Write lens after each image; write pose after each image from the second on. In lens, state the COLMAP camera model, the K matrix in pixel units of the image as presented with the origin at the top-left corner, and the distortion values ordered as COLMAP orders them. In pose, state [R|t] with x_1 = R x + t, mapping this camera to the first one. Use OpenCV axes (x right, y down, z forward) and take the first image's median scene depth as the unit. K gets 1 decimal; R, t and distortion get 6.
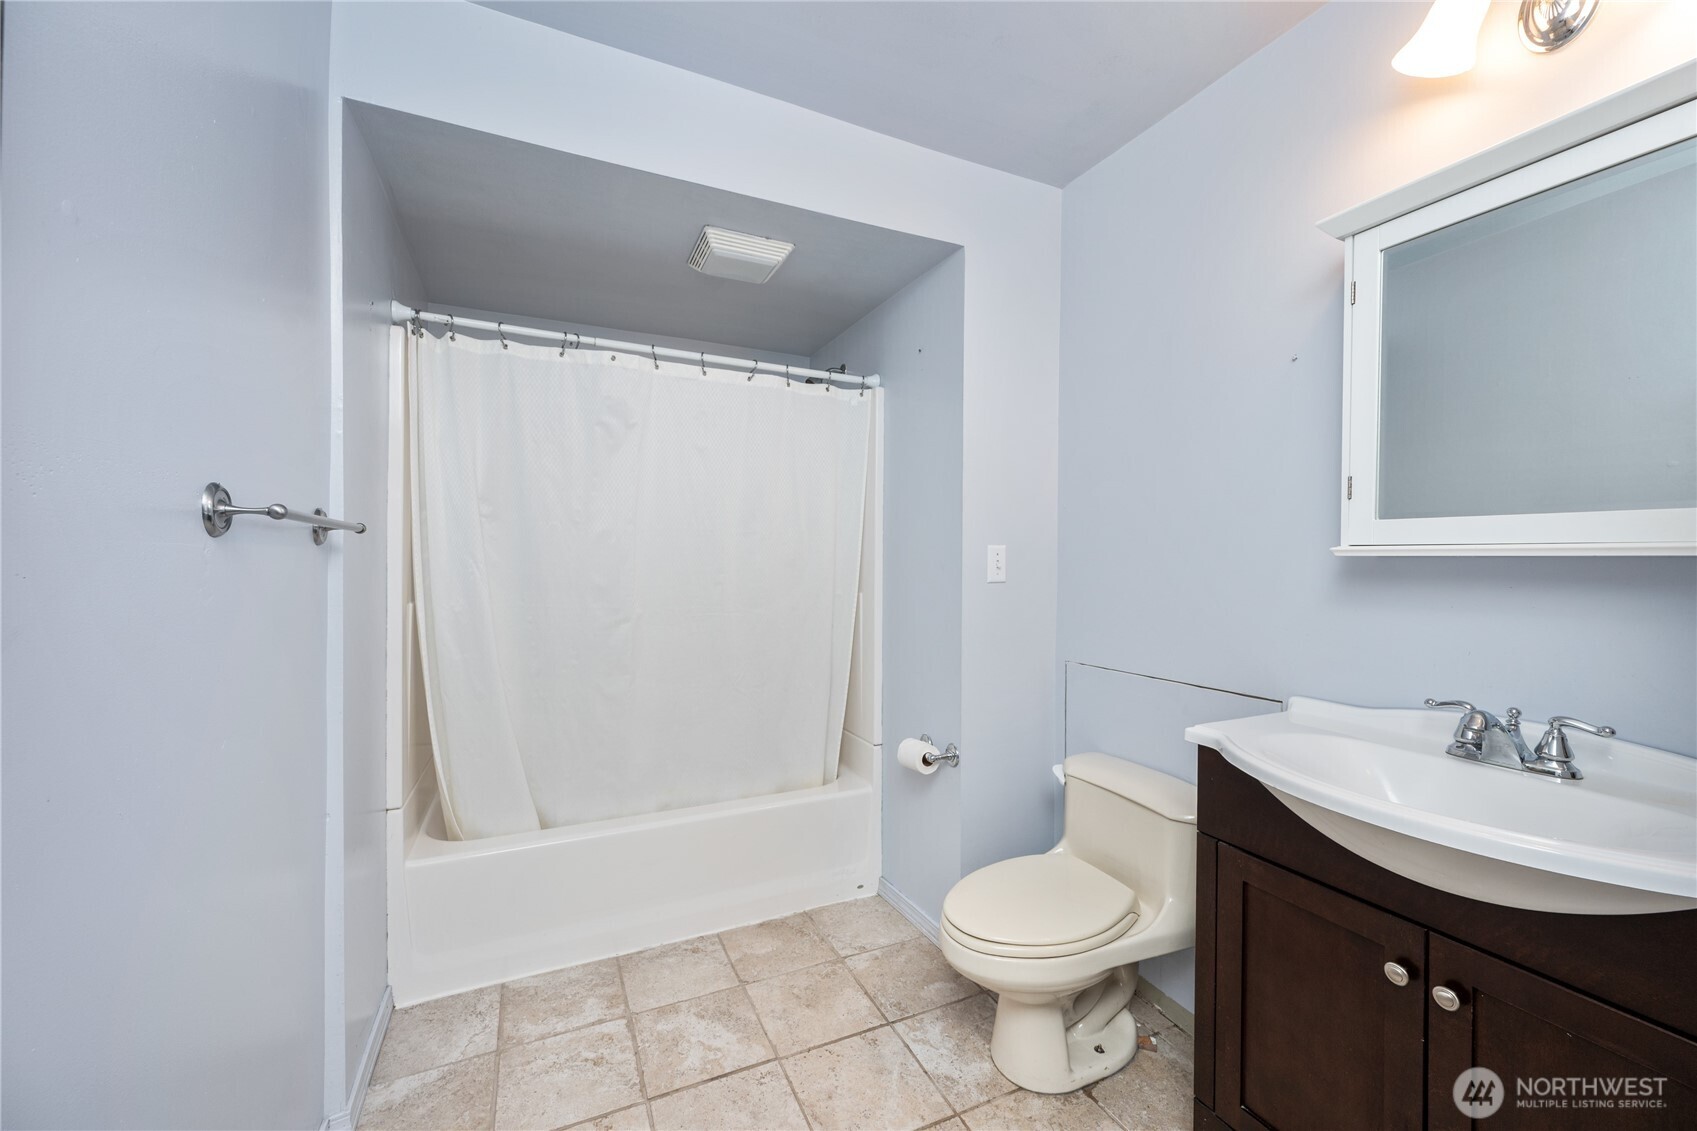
lens RADIAL K [[664.3, 0, 848.0], [0, 664.3, 566.5], [0, 0, 1]] dist [-0.000610, 0.000476]
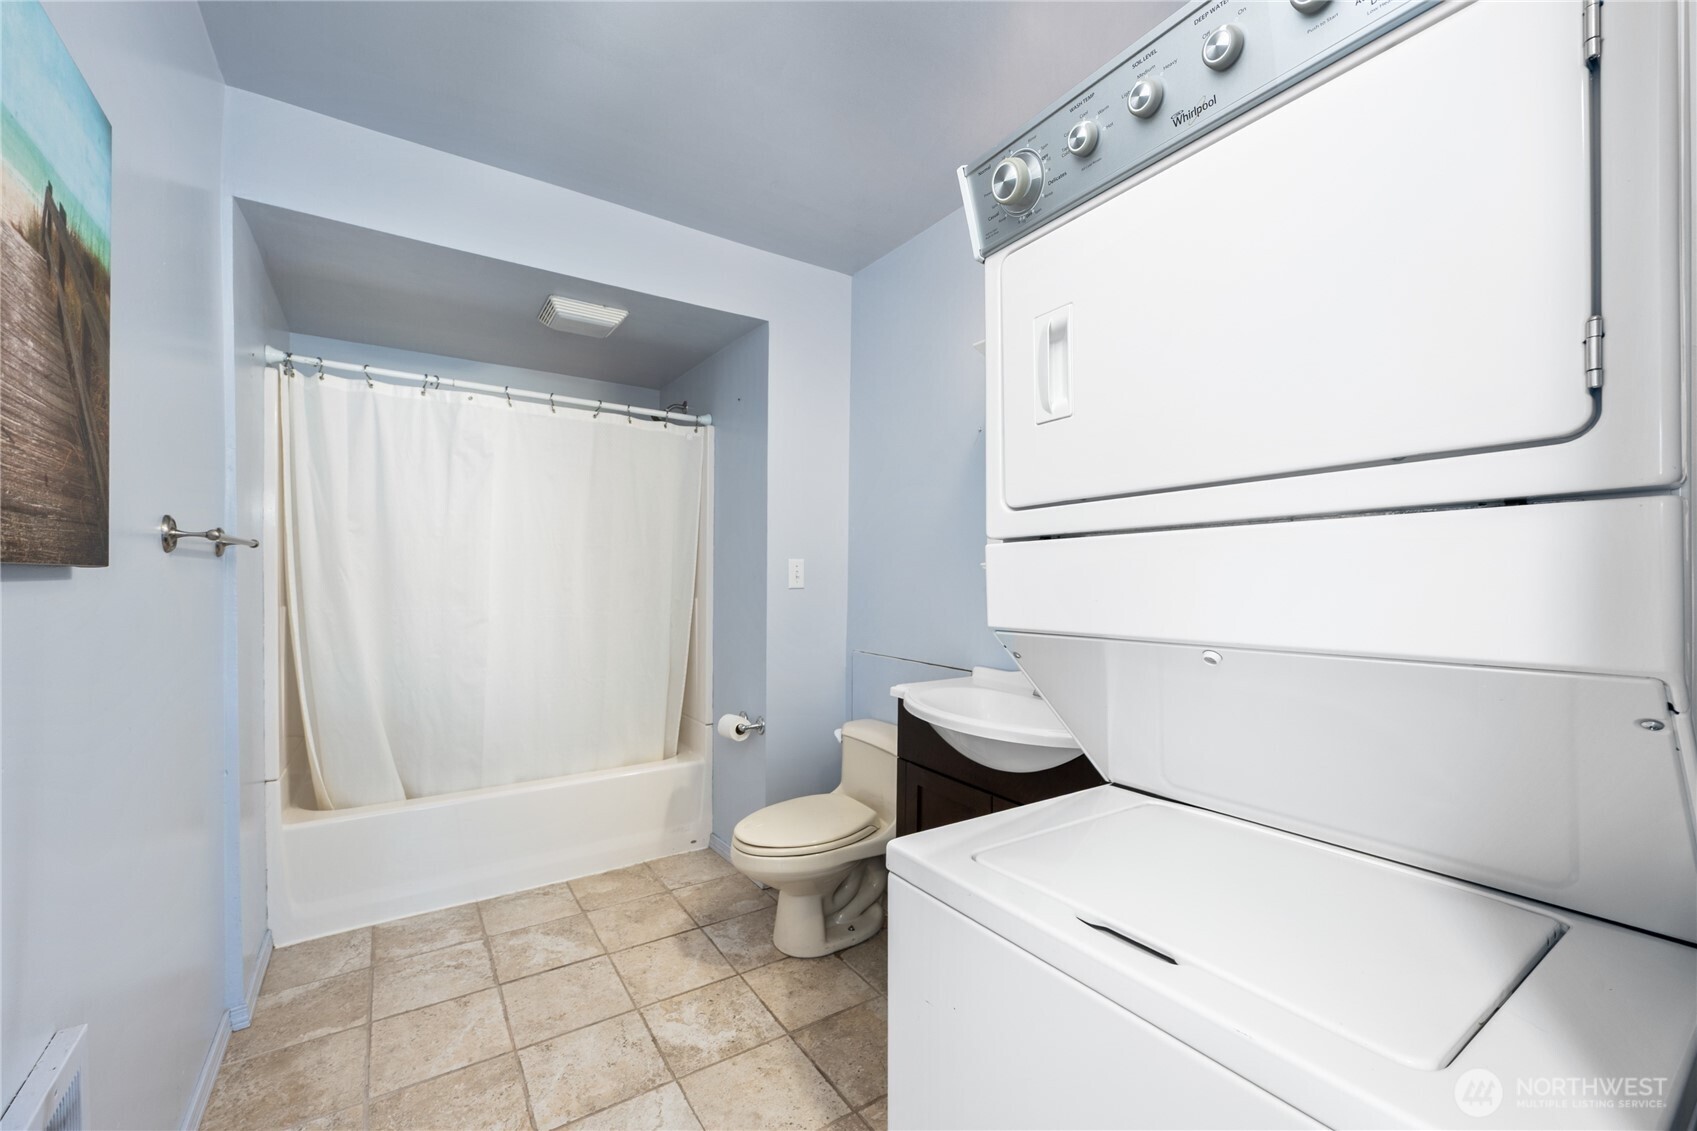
lens RADIAL K [[664.3, 0, 834.3], [0, 664.3, 587.2], [0, 0, 1]] dist [-0.000610, 0.000476]
pose [[0.989022, 0.000163, 0.147768, 0.120742], [-0.002420, 0.999883, 0.015097, 0.002440], [-0.147748, -0.015289, 0.988907, -0.289264]]
